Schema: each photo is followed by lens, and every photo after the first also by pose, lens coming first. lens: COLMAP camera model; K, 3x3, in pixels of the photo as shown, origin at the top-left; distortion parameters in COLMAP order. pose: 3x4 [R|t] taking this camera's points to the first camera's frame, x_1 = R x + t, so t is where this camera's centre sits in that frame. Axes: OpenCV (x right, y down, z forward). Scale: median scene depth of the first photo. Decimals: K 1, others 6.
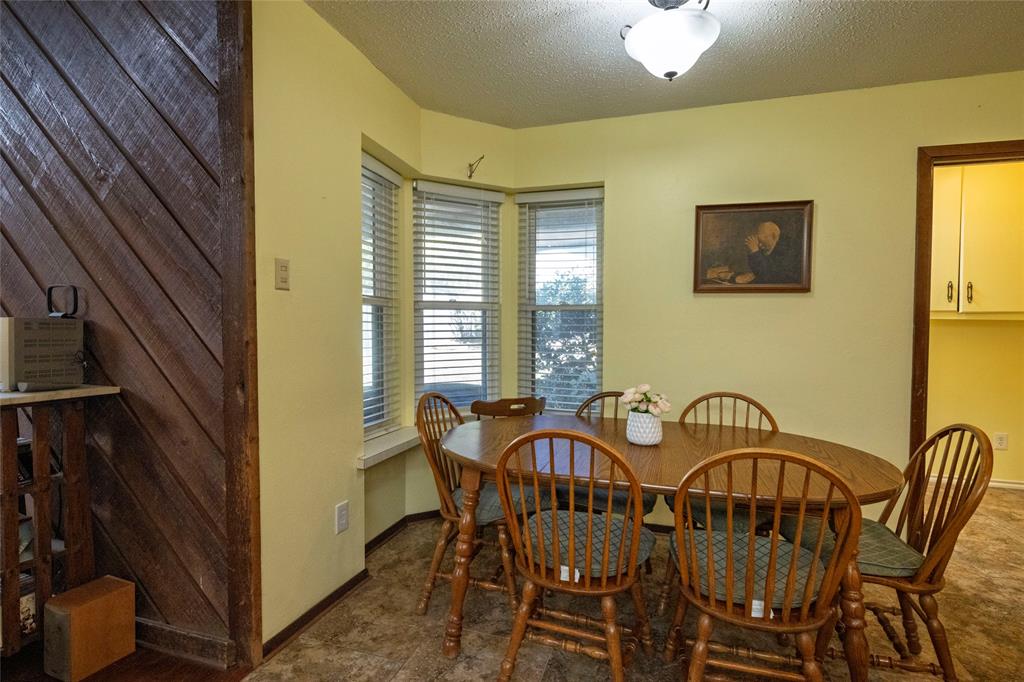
lens RADIAL K [[496.0, 0, 514.3], [0, 496.0, 342.7], [0, 0, 1]] dist [0.002500, -0.002162]
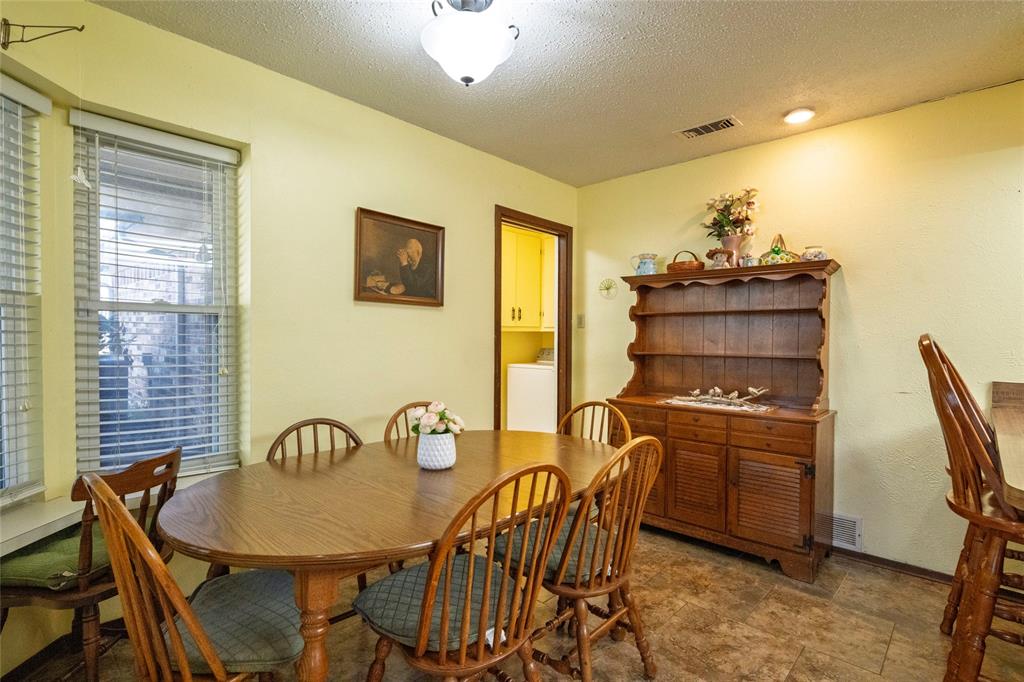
lens RADIAL K [[496.0, 0, 510.7], [0, 496.0, 343.5], [0, 0, 1]] dist [0.002500, -0.002162]
pose [[0.438480, -0.013547, 0.898639, -0.354593], [0.023089, 0.999726, 0.003804, -0.017098], [-0.898445, 0.019080, 0.438672, 0.344445]]
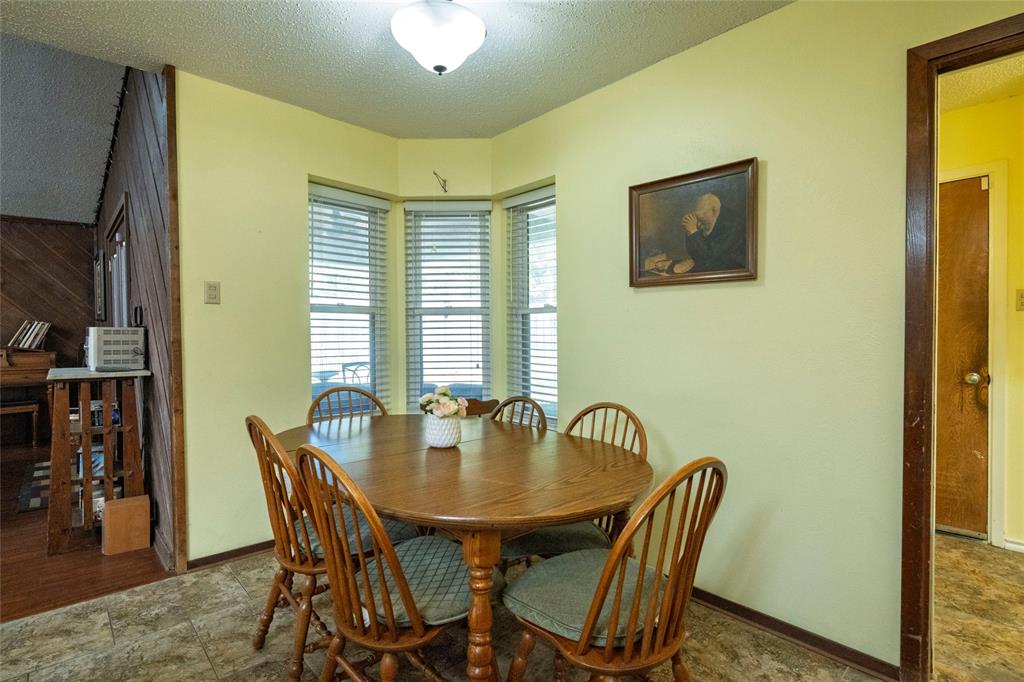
lens RADIAL K [[496.0, 0, 513.2], [0, 496.0, 341.3], [0, 0, 1]] dist [0.002500, -0.002162]
pose [[0.866662, -0.000670, -0.498895, 0.630175], [-0.007614, 0.999865, -0.014569, 0.006674], [0.498837, 0.016425, 0.866540, 0.157287]]
